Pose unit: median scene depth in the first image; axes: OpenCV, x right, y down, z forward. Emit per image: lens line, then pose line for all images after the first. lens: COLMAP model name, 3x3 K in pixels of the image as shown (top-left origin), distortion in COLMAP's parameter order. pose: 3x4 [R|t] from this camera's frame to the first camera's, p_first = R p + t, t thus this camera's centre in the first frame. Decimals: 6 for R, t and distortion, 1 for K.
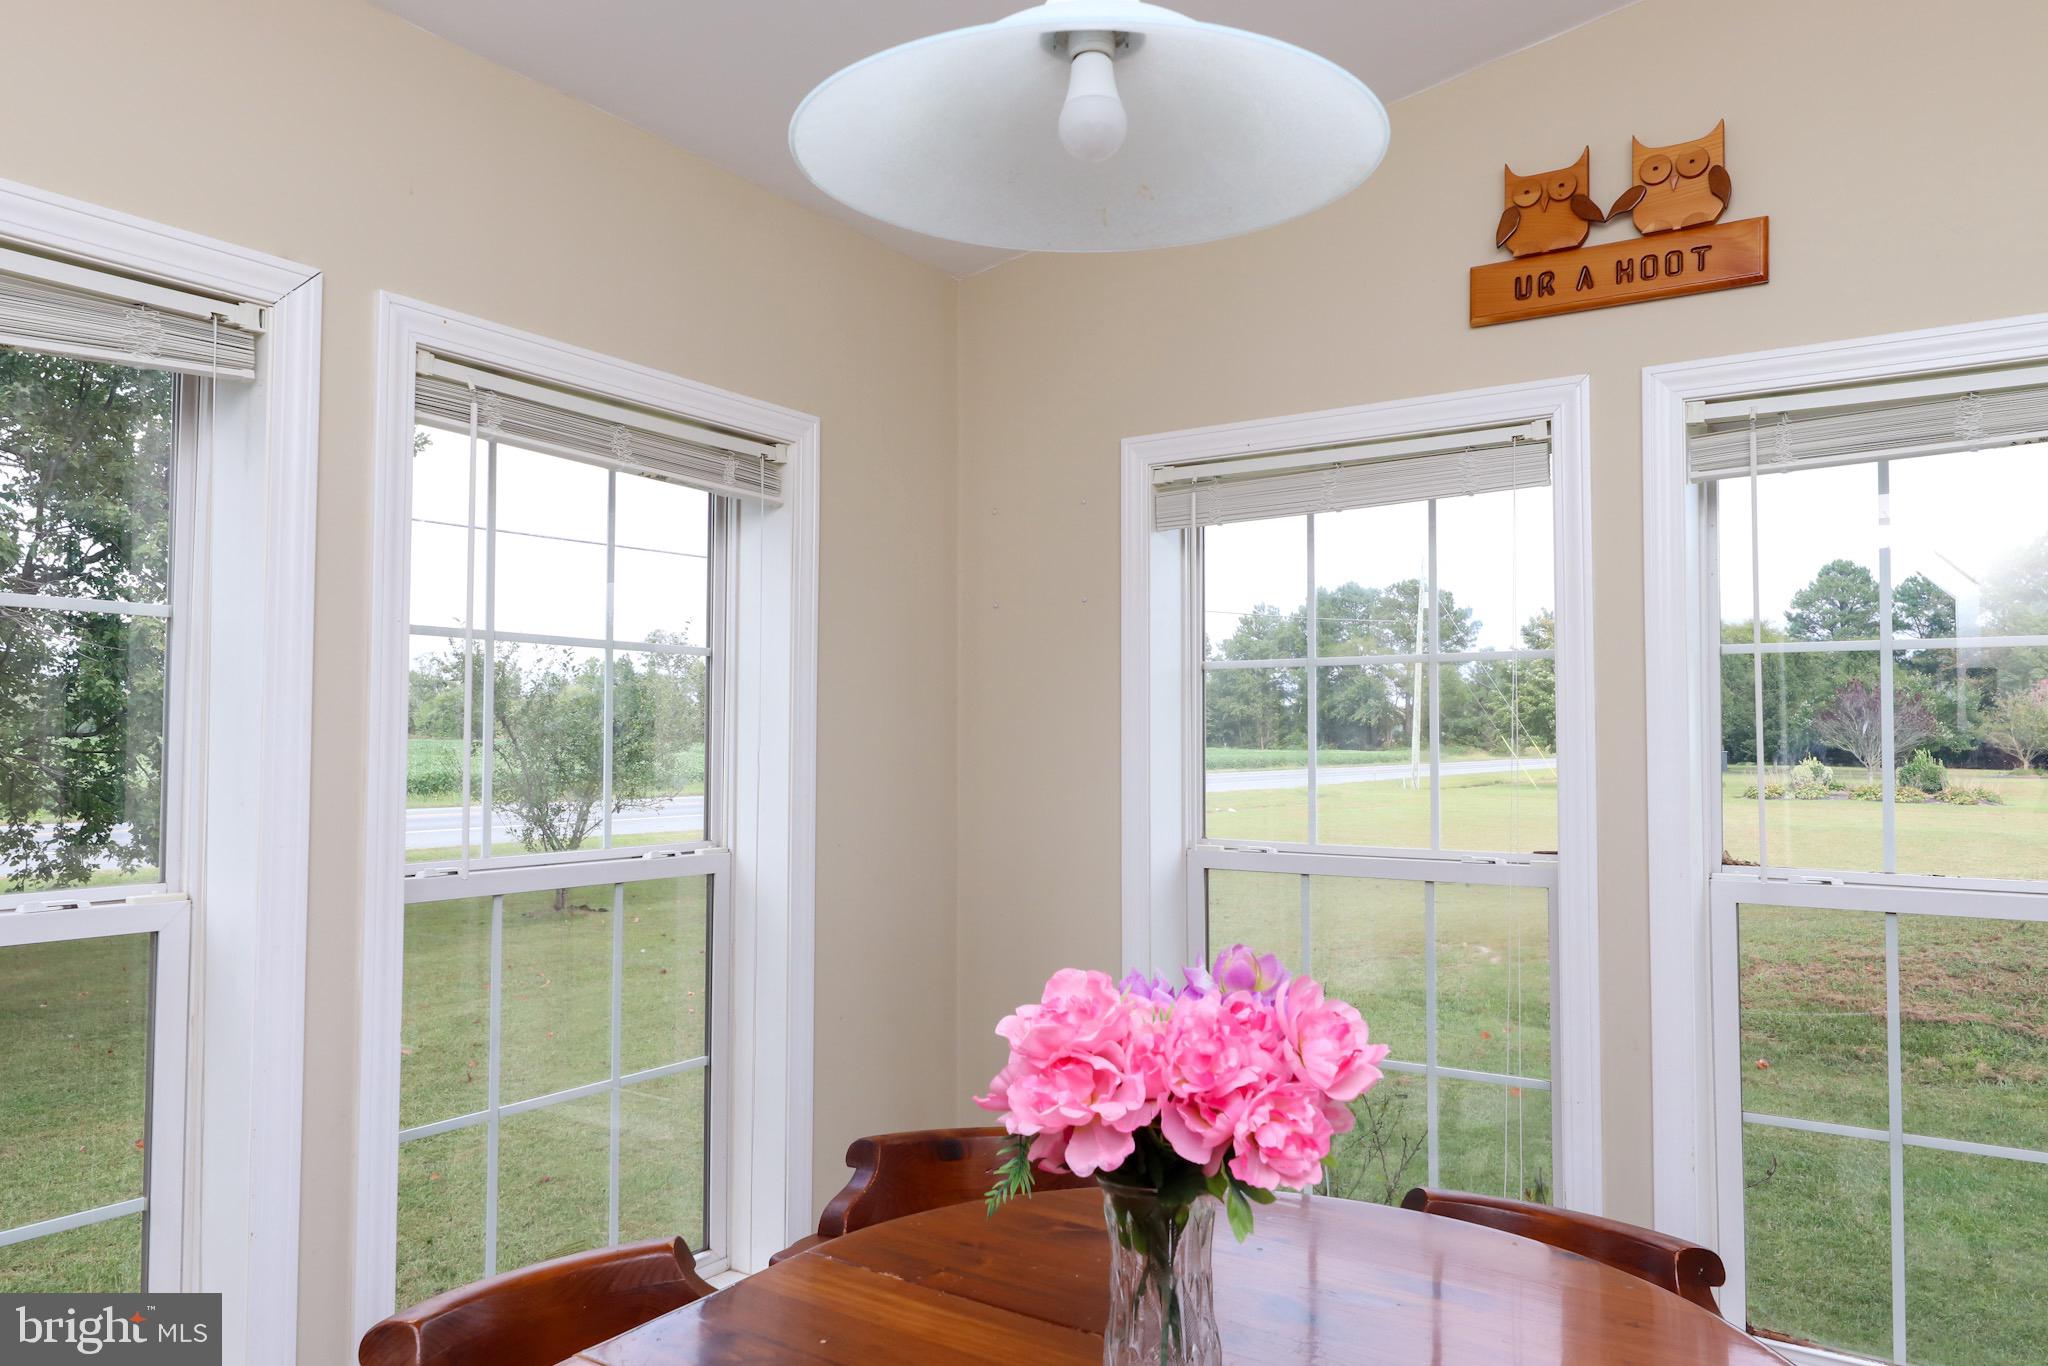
lens RADIAL K [[1365.7, 0, 1013.7], [0, 1365.7, 696.4], [0, 0, 1]] dist [-0.004655, -0.000242]
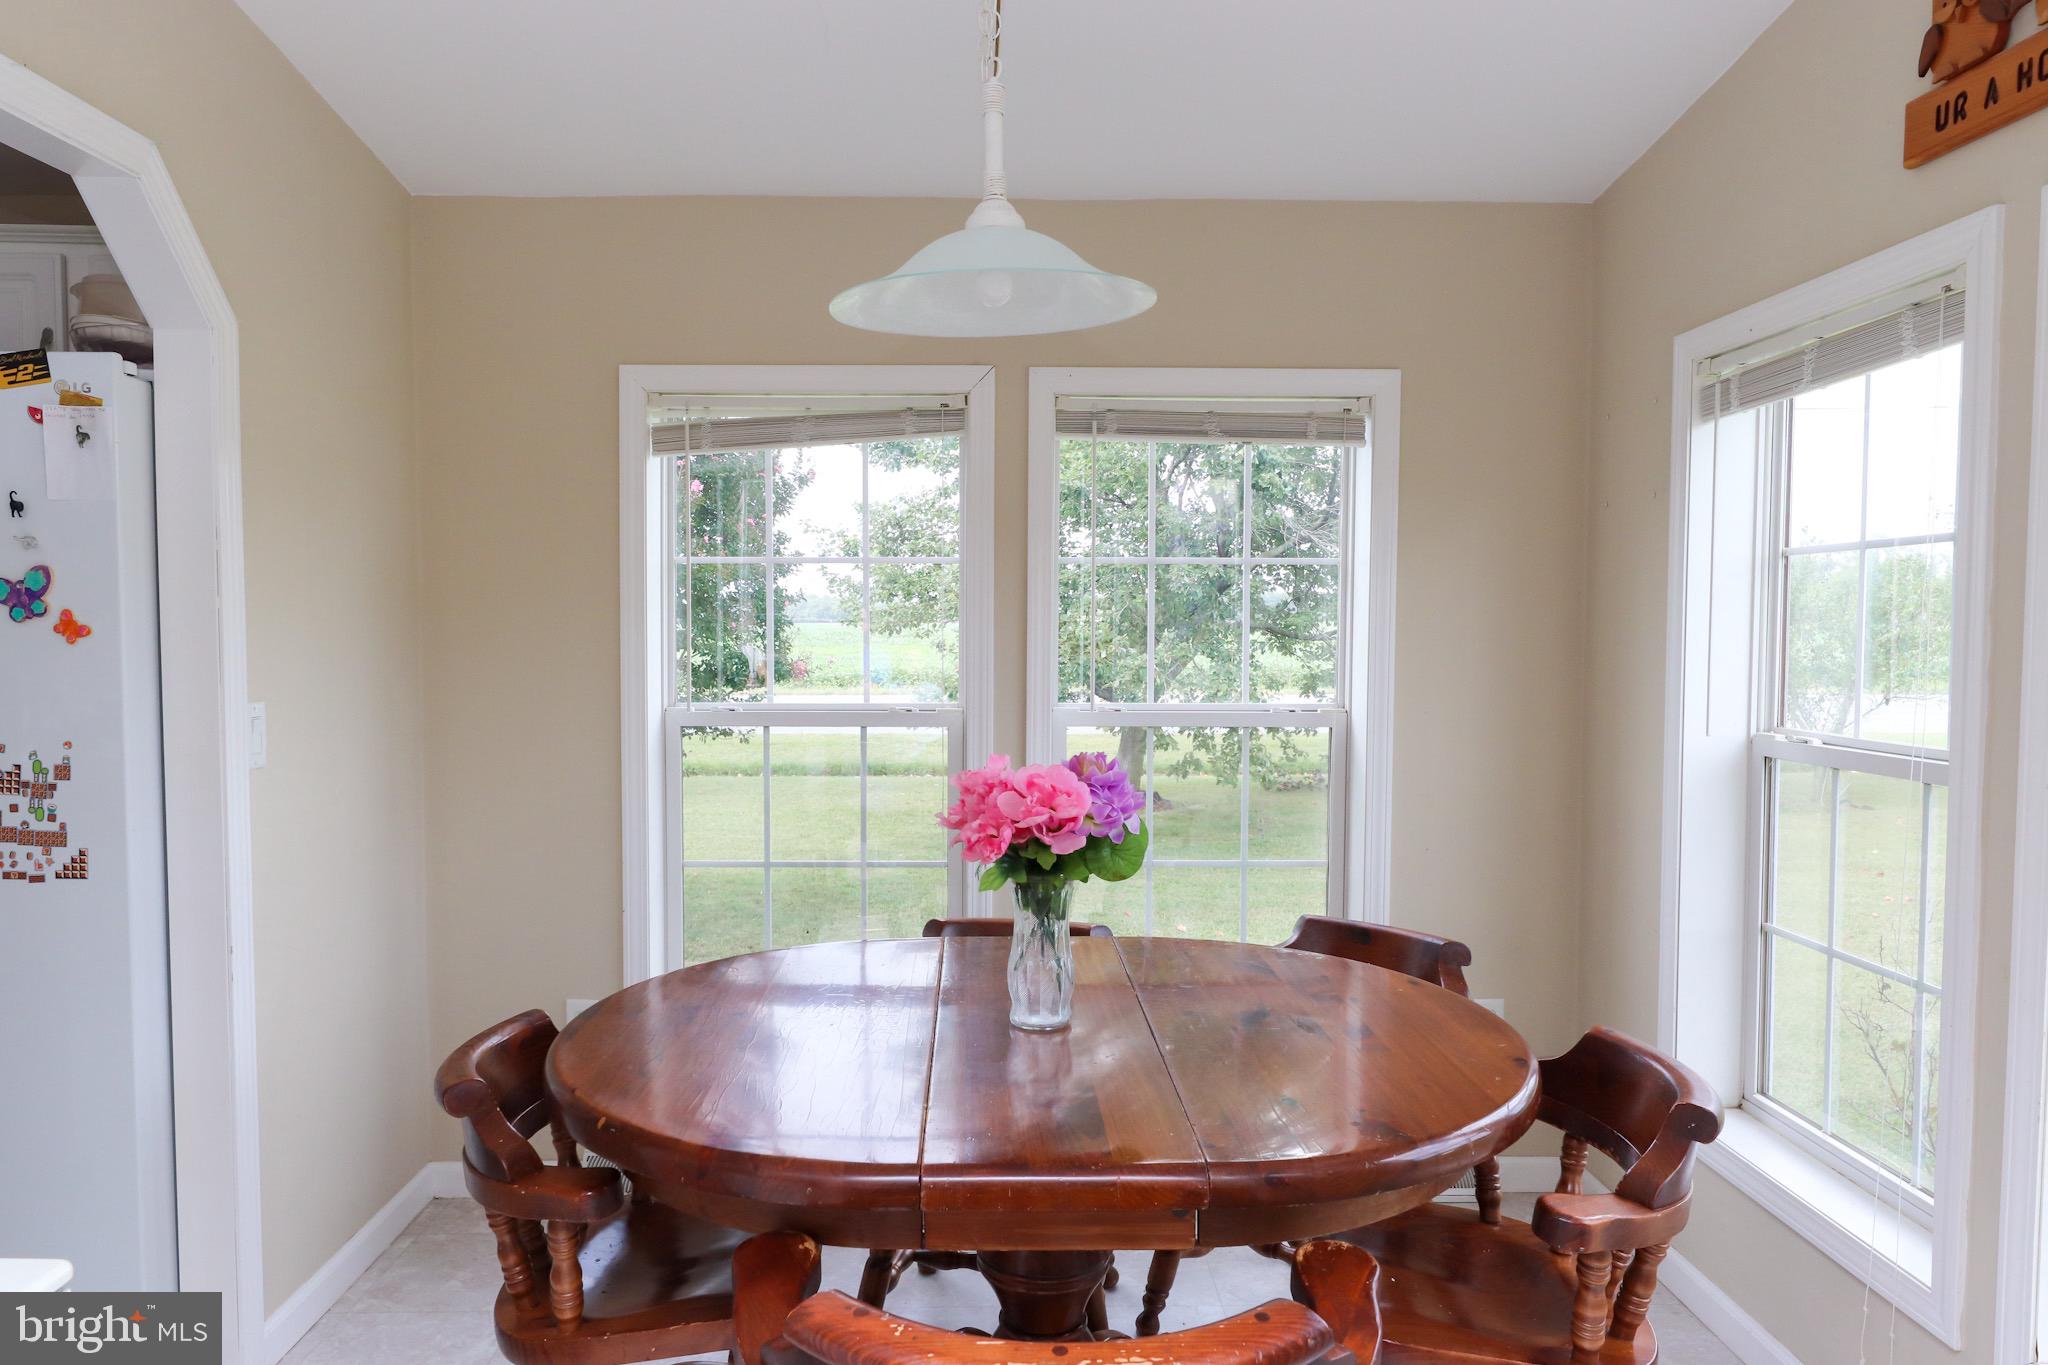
lens RADIAL K [[1365.7, 0, 1013.7], [0, 1365.7, 695.9], [0, 0, 1]] dist [-0.004655, -0.000242]
pose [[0.575003, 0.038005, -0.817268, 0.767589], [0.030113, 0.997261, 0.067562, -0.002578], [0.817597, -0.063459, 0.572283, -0.022357]]
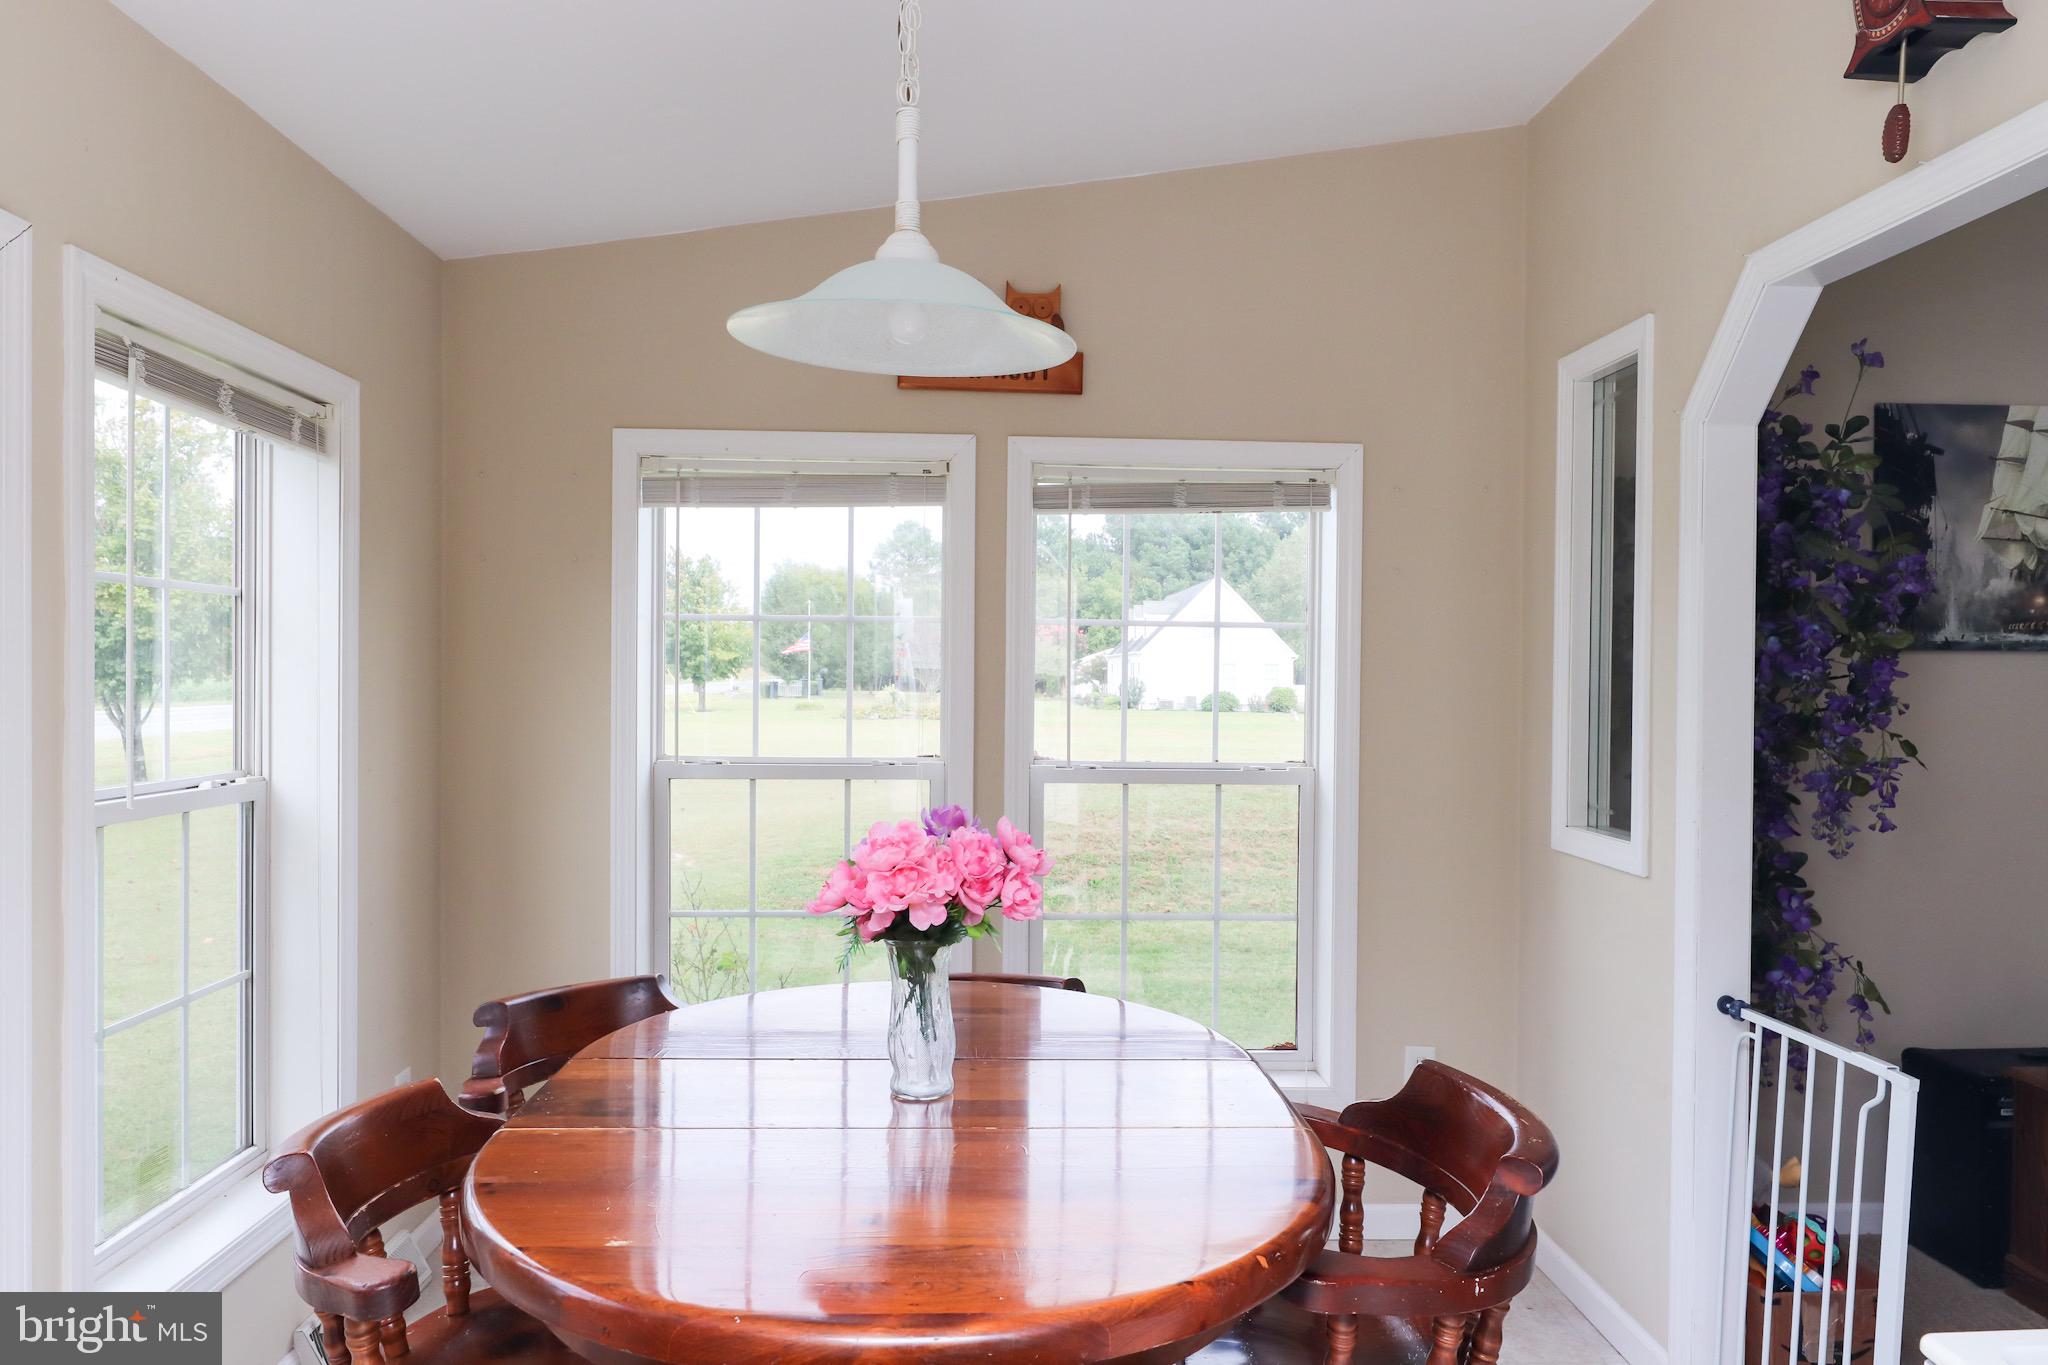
lens RADIAL K [[1328.7, 0, 1015.7], [0, 1328.7, 687.5], [0, 0, 1]] dist [-0.003179, 0.000704]
pose [[0.806451, 0.000387, 0.591301, -0.384819], [-0.028779, 0.998840, 0.038596, -0.017679], [-0.590601, -0.048142, 0.805527, -0.206561]]
